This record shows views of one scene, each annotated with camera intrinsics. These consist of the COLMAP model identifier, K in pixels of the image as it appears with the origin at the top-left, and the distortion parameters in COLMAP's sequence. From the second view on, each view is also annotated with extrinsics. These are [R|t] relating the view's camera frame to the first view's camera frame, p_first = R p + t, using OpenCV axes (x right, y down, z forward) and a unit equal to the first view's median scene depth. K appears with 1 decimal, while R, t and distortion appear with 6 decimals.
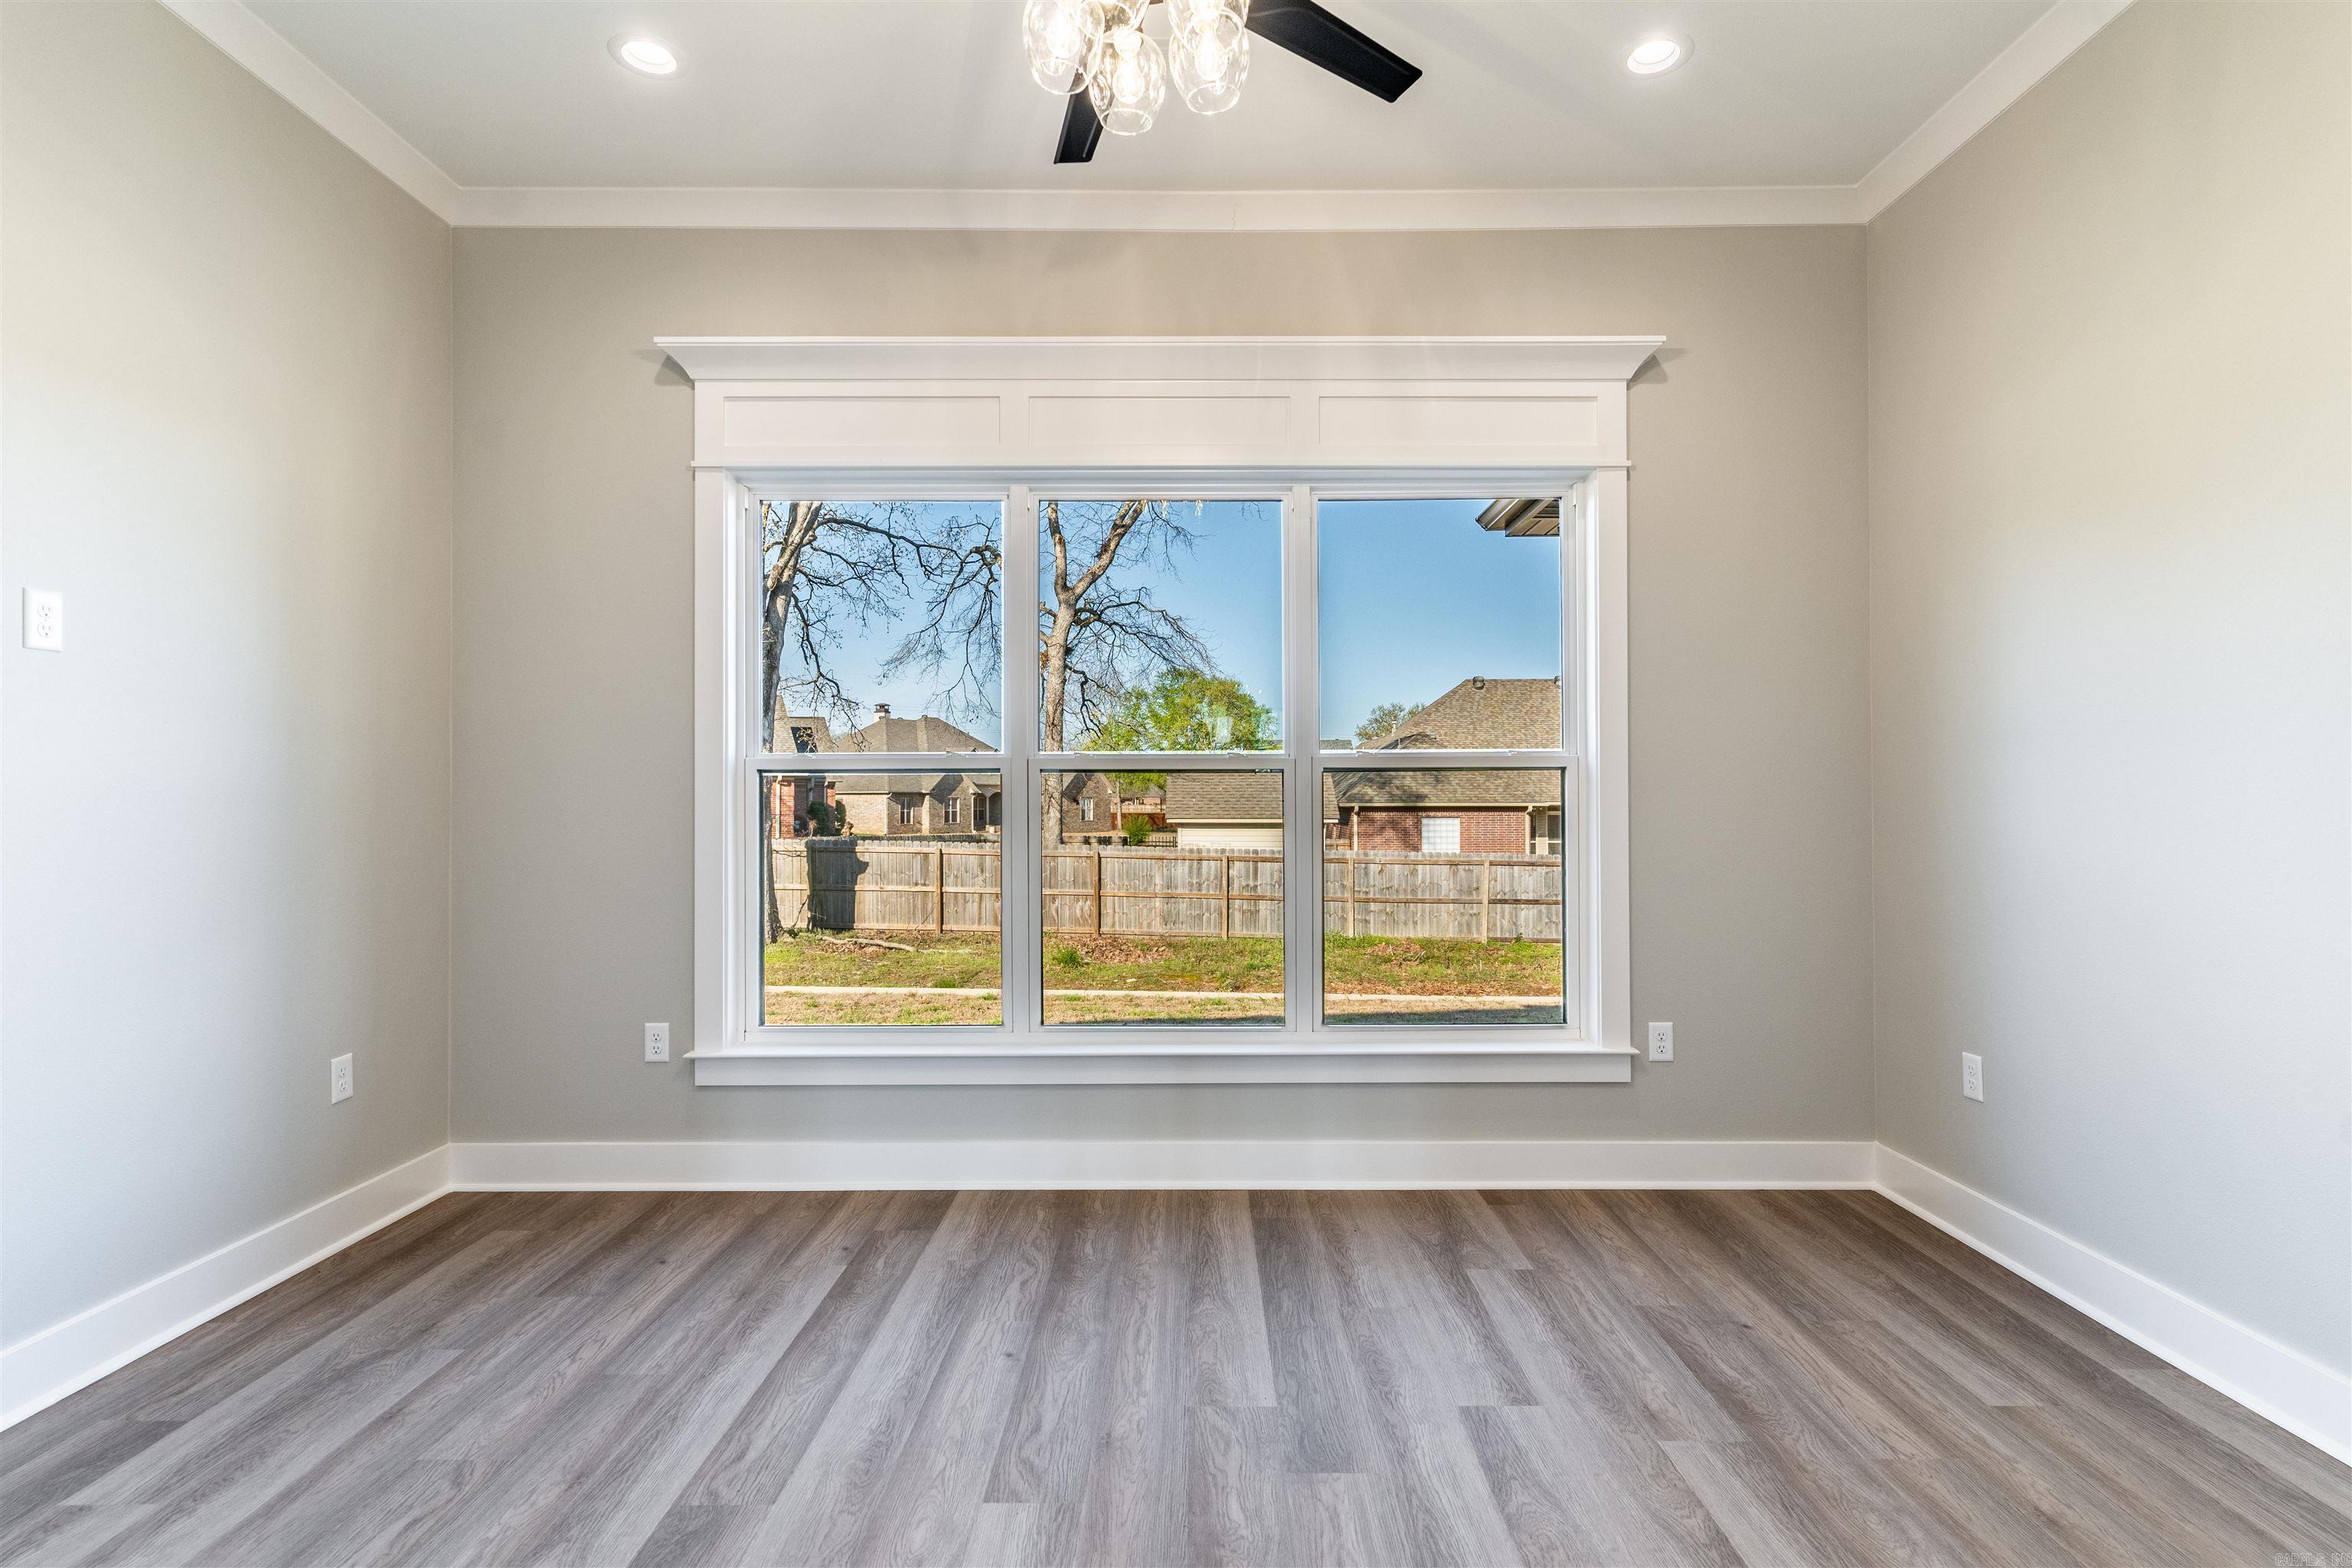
lens RADIAL K [[1133.1, 0, 1169.6], [0, 1133.1, 800.2], [0, 0, 1]] dist [0.003160, 0.000050]
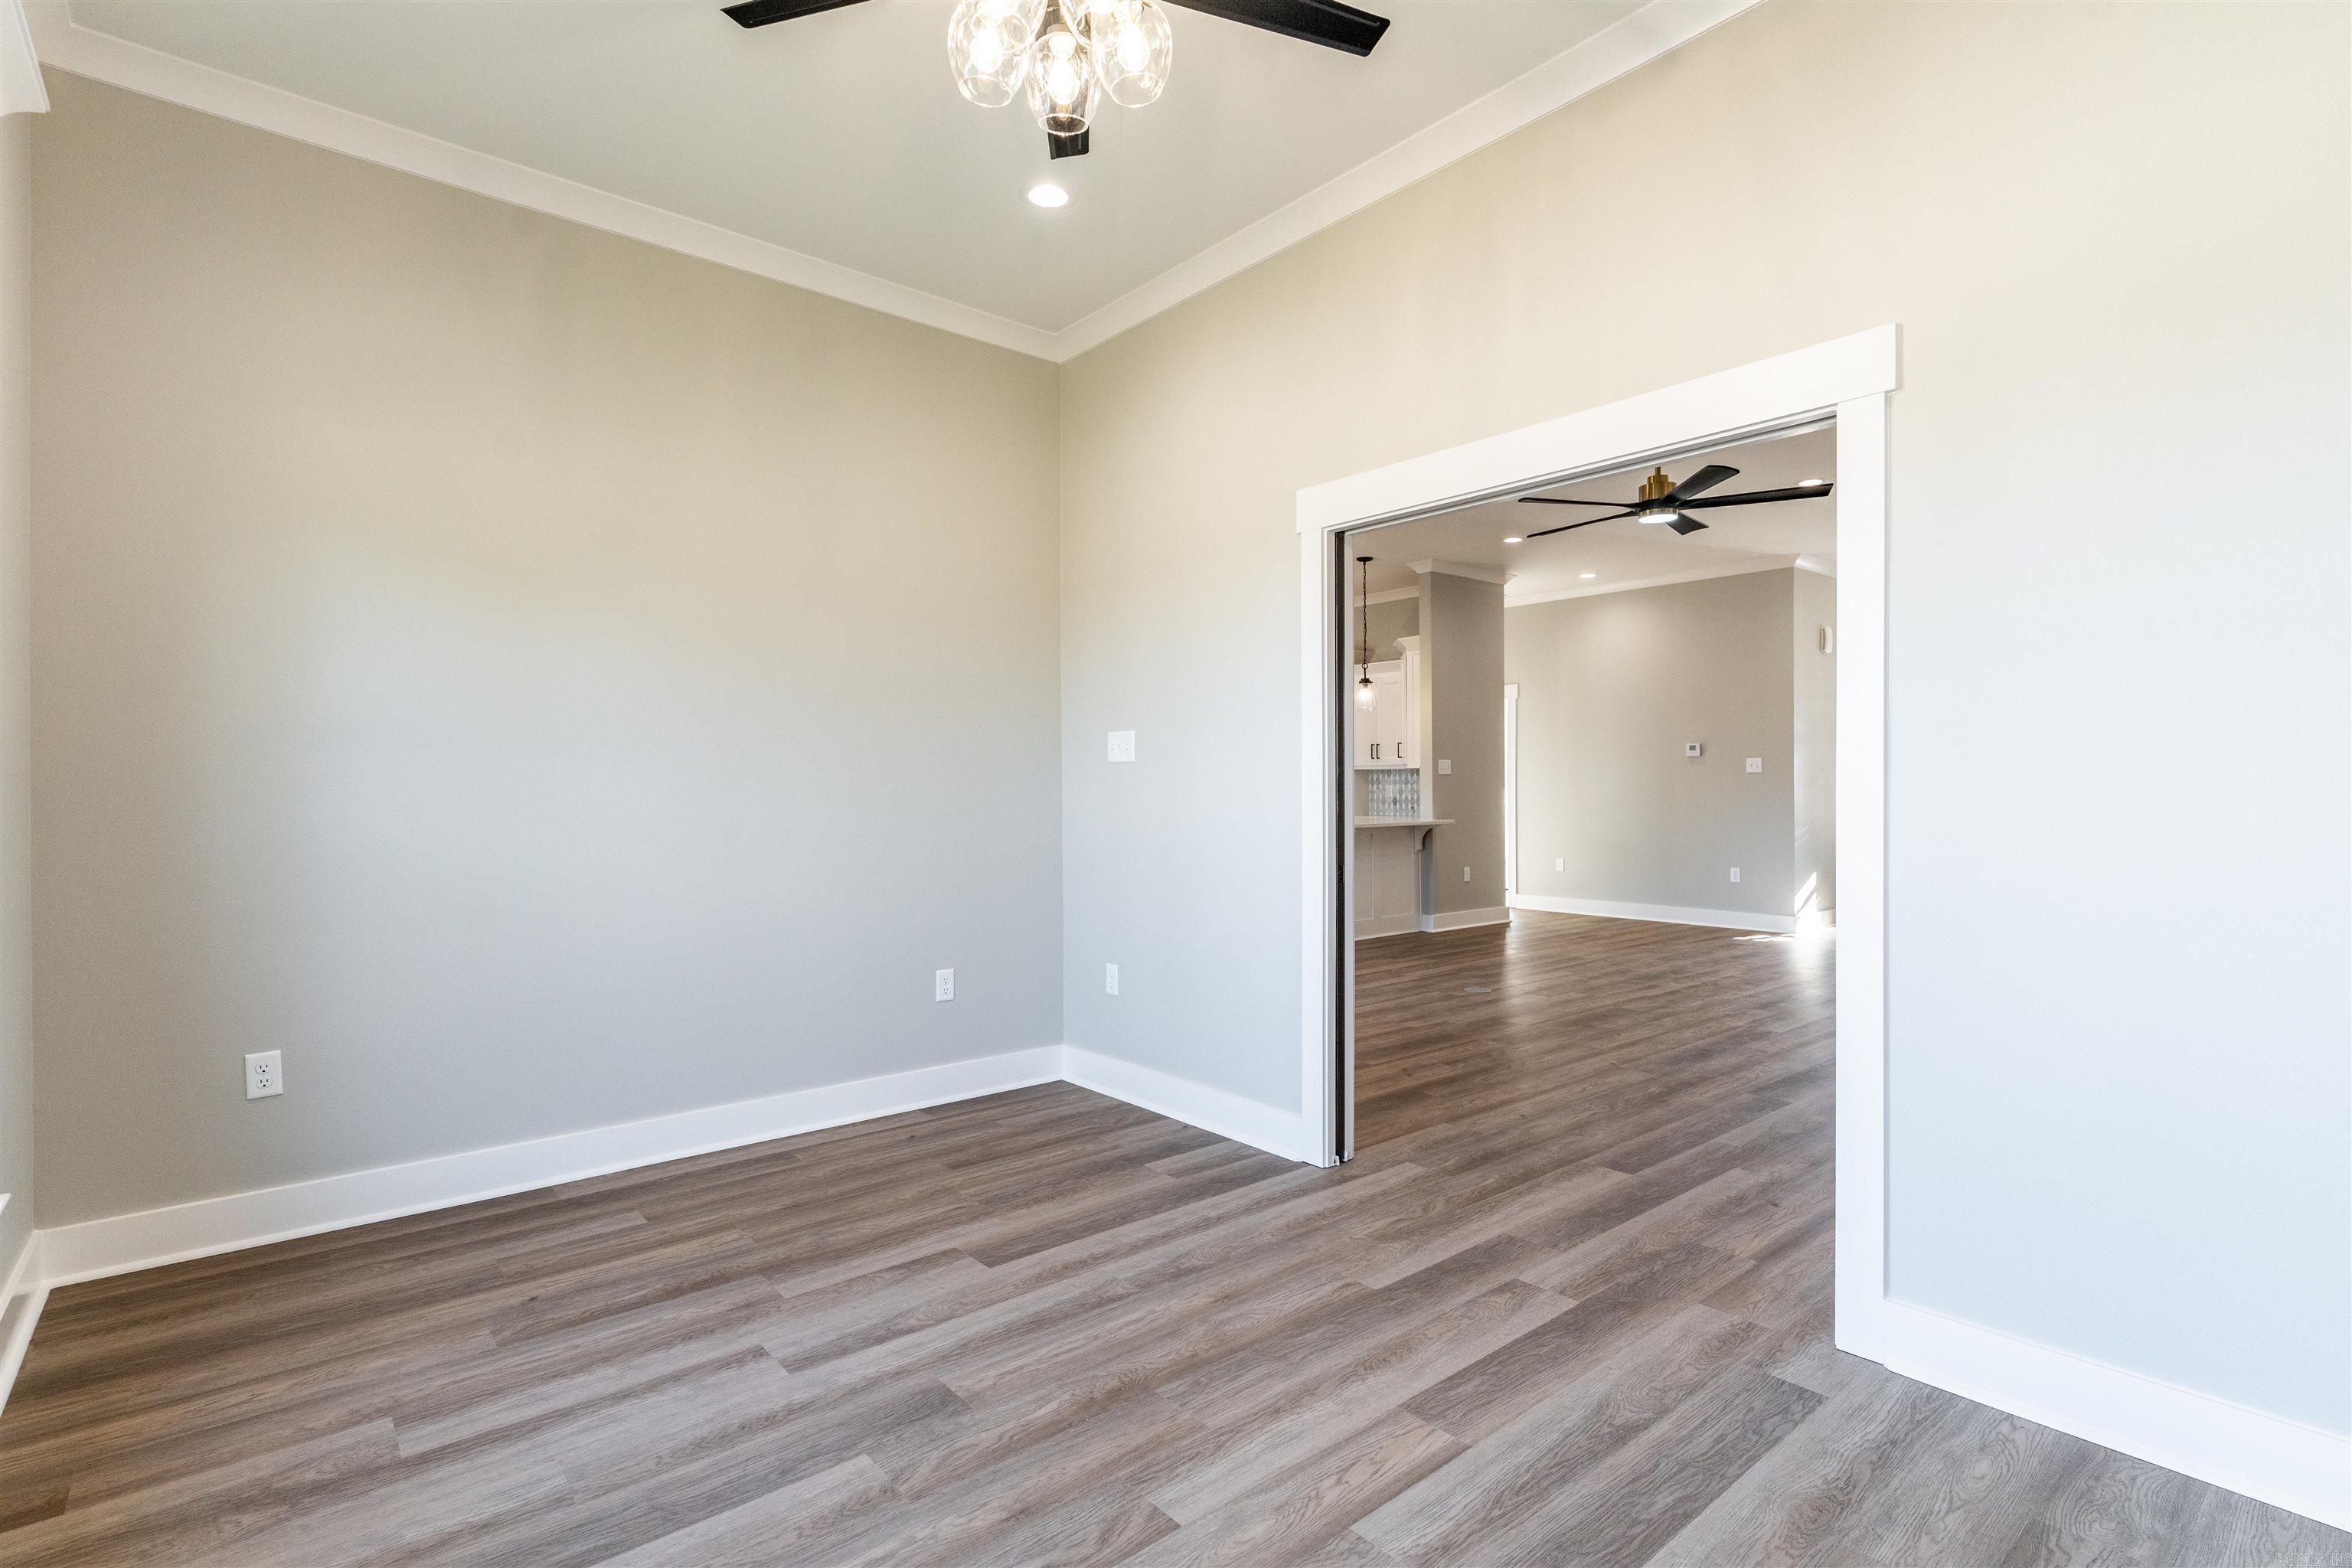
lens RADIAL K [[1112.1, 0, 1169.1], [0, 1112.1, 786.1], [0, 0, 1]] dist [0.001738, 0.000372]
pose [[-0.649410, 0.004230, 0.760426, -0.720280], [0.007721, 0.999970, 0.001031, -0.009287], [-0.760399, 0.006541, -0.649423, 1.324611]]
